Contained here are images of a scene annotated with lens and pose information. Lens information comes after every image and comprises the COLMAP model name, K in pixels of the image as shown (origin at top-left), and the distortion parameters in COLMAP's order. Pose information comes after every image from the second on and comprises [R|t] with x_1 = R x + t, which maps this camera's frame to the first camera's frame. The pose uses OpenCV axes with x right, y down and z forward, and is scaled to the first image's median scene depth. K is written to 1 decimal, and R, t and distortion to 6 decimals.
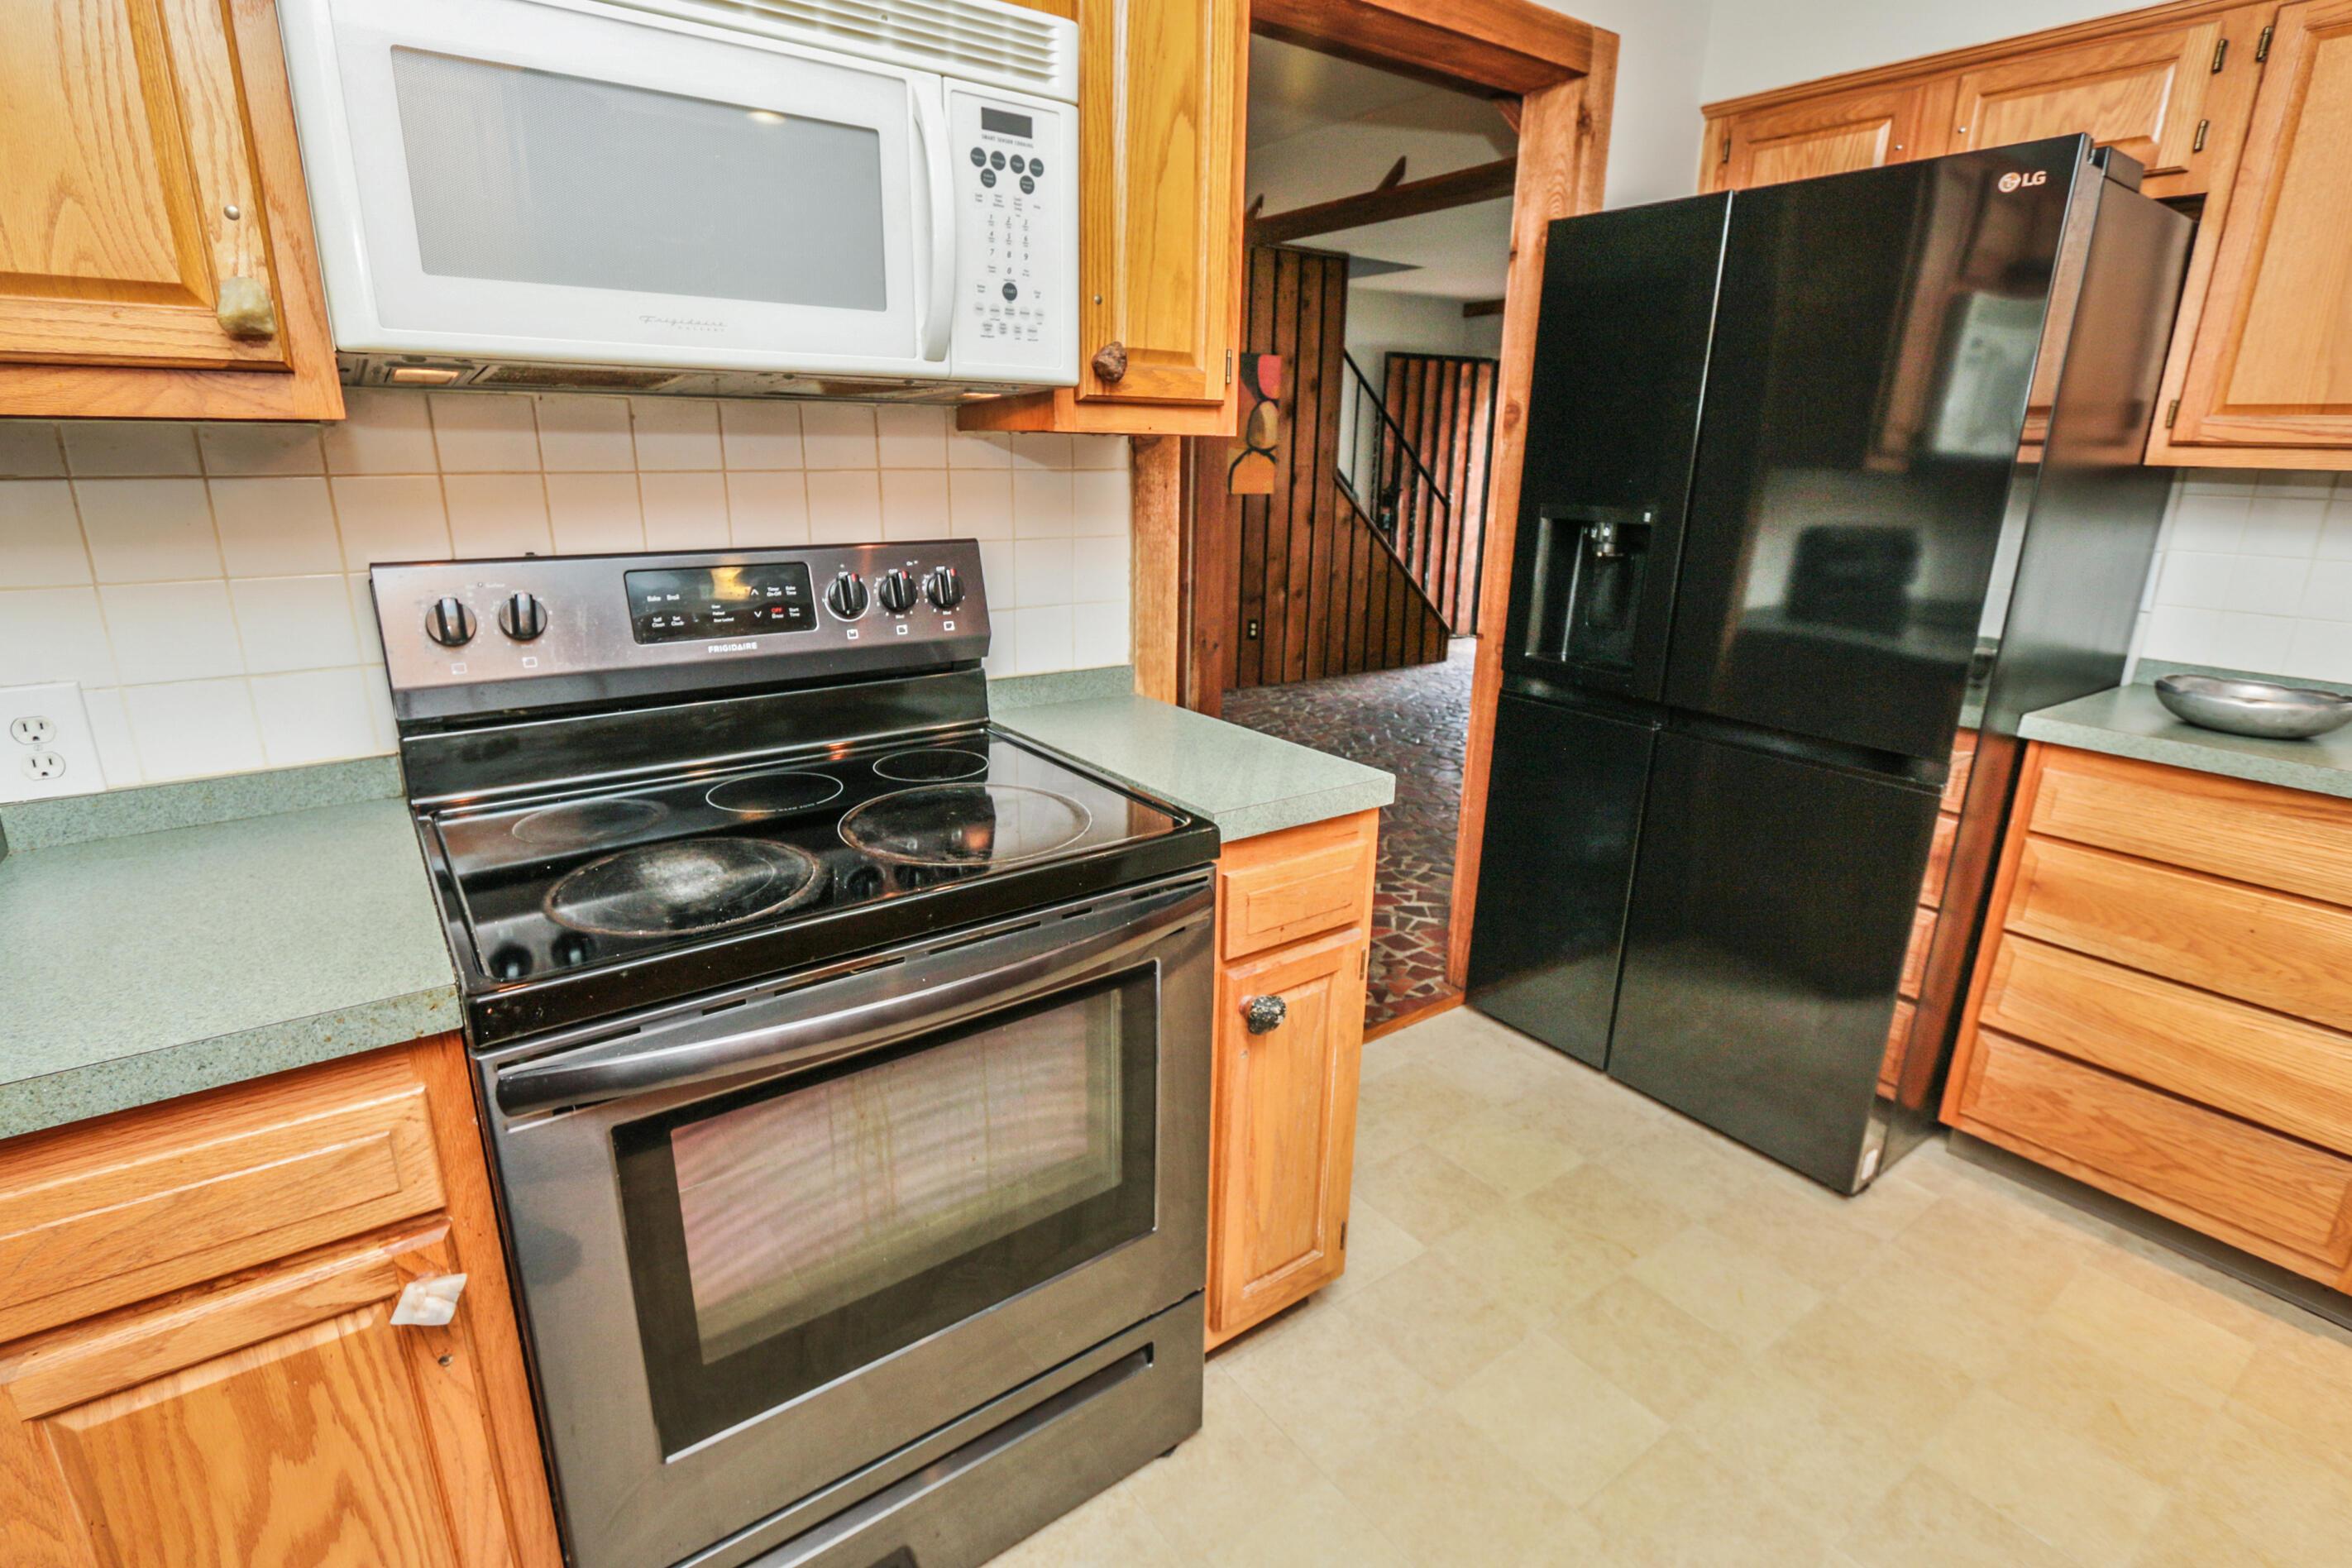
lens RADIAL K [[1120.5, 0, 1176.0], [0, 1120.5, 784.0], [0, 0, 1]] dist [-0.000597, 0.000600]
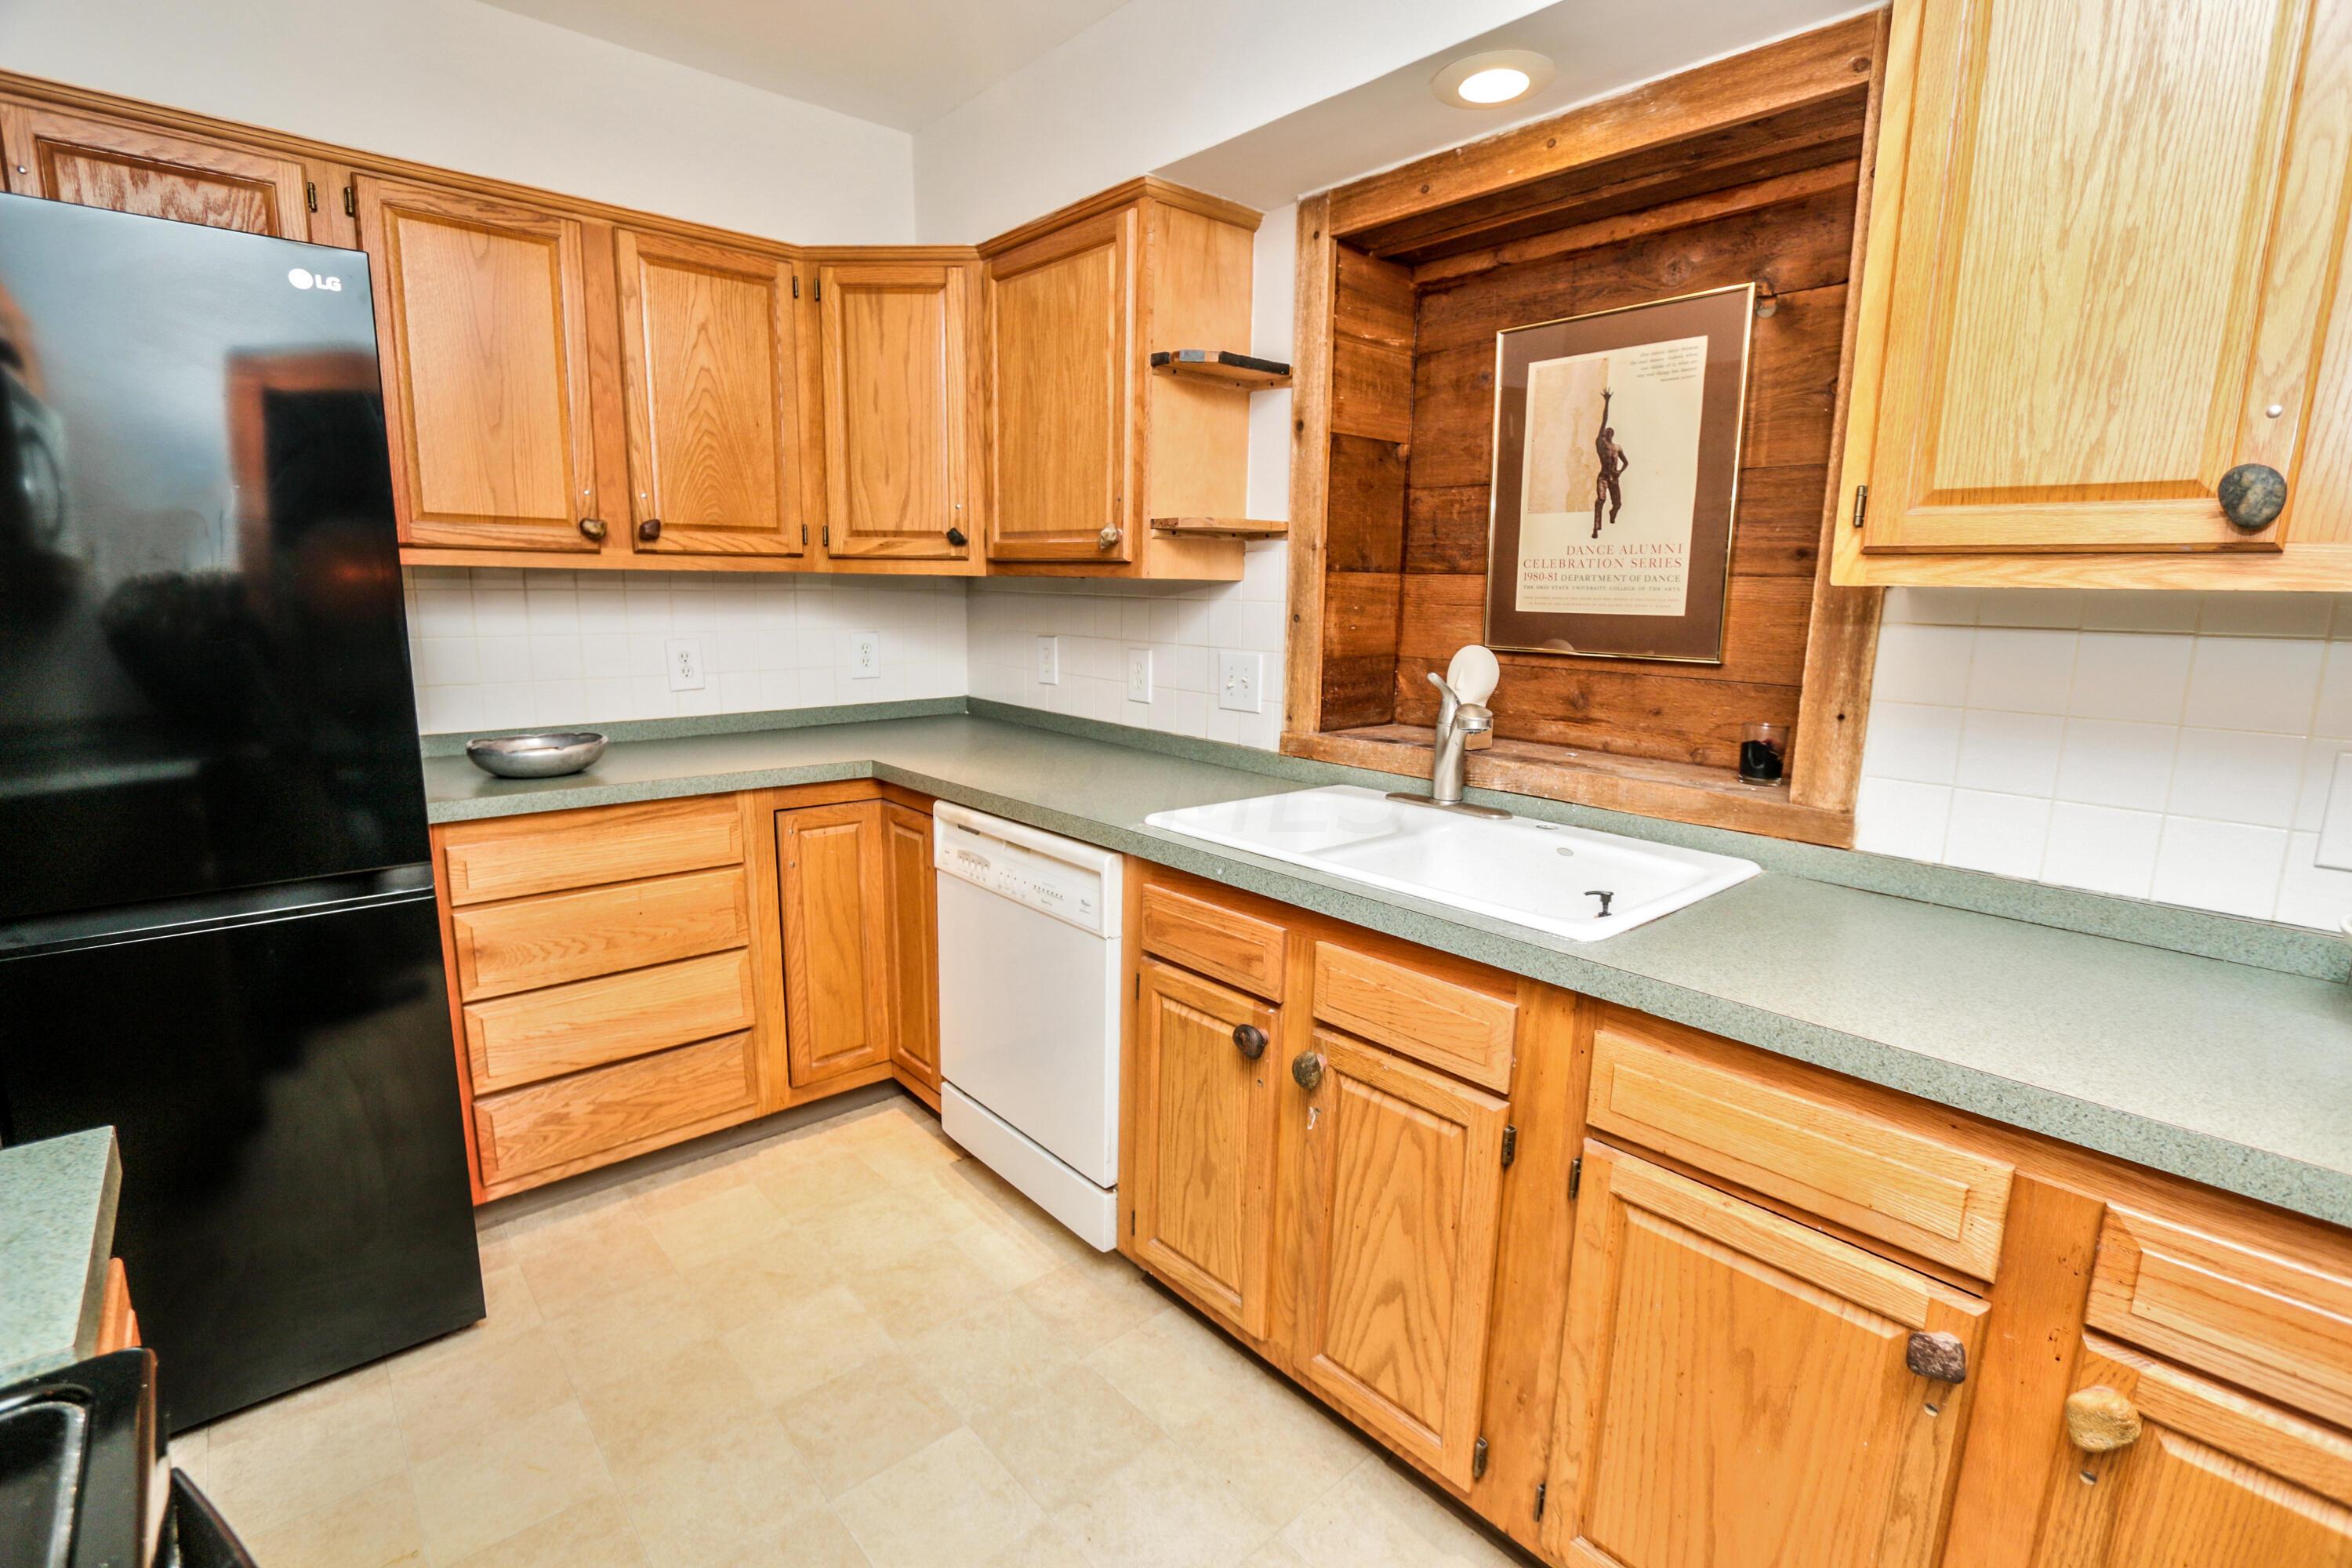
lens RADIAL K [[1077.8, 0, 1173.7], [0, 1077.8, 783.7], [0, 0, 1]] dist [-0.015999, 0.003108]
pose [[-0.095942, -0.206066, 0.973823, -0.273110], [0.265258, 0.937665, 0.224548, -0.120273], [-0.959392, 0.279858, -0.035301, 0.381600]]
